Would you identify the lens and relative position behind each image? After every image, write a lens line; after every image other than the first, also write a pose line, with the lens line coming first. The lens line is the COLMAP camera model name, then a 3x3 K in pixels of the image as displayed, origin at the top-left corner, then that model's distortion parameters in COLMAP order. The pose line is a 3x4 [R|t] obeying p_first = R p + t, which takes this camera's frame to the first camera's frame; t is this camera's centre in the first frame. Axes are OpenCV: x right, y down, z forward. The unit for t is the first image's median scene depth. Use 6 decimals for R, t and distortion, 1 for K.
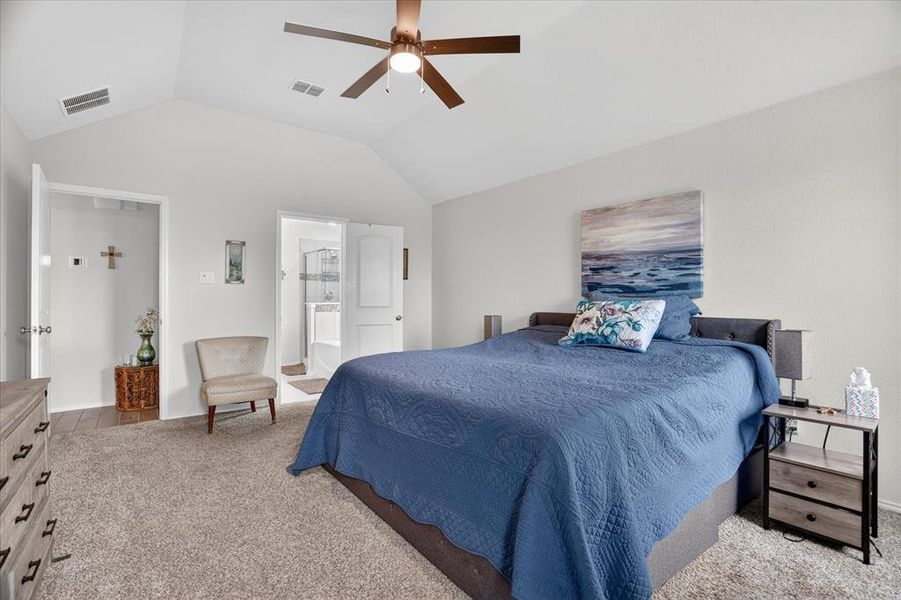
lens RADIAL K [[421.9, 0, 450.1], [0, 421.9, 298.1], [0, 0, 1]] dist [-0.054556, 0.019158]
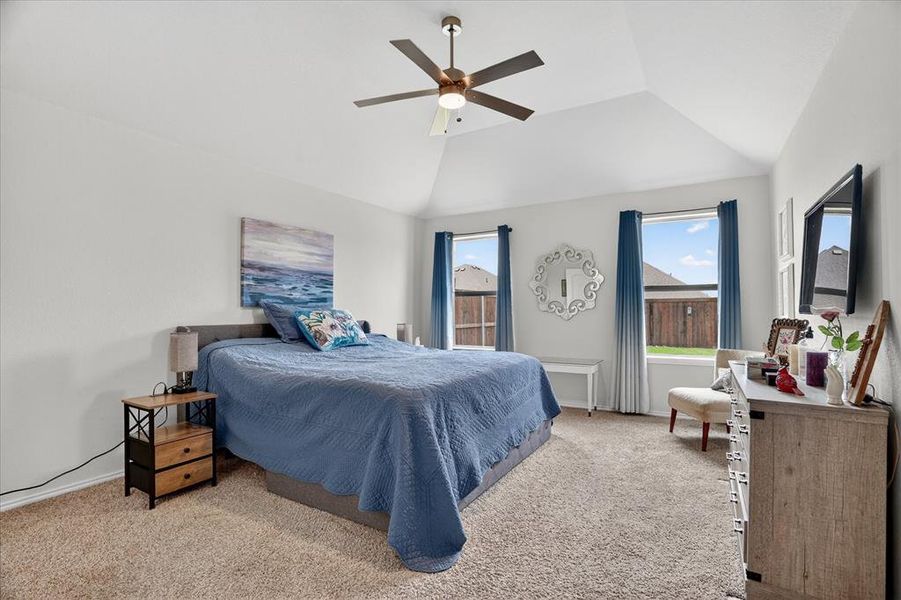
lens RADIAL K [[421.9, 0, 451.2], [0, 421.9, 302.3], [0, 0, 1]] dist [-0.054556, 0.019158]
pose [[-0.345743, 0.016962, 0.938176, -0.830831], [0.000348, 0.999839, -0.017949, 0.004714], [-0.938329, -0.005879, -0.345693, 0.997562]]
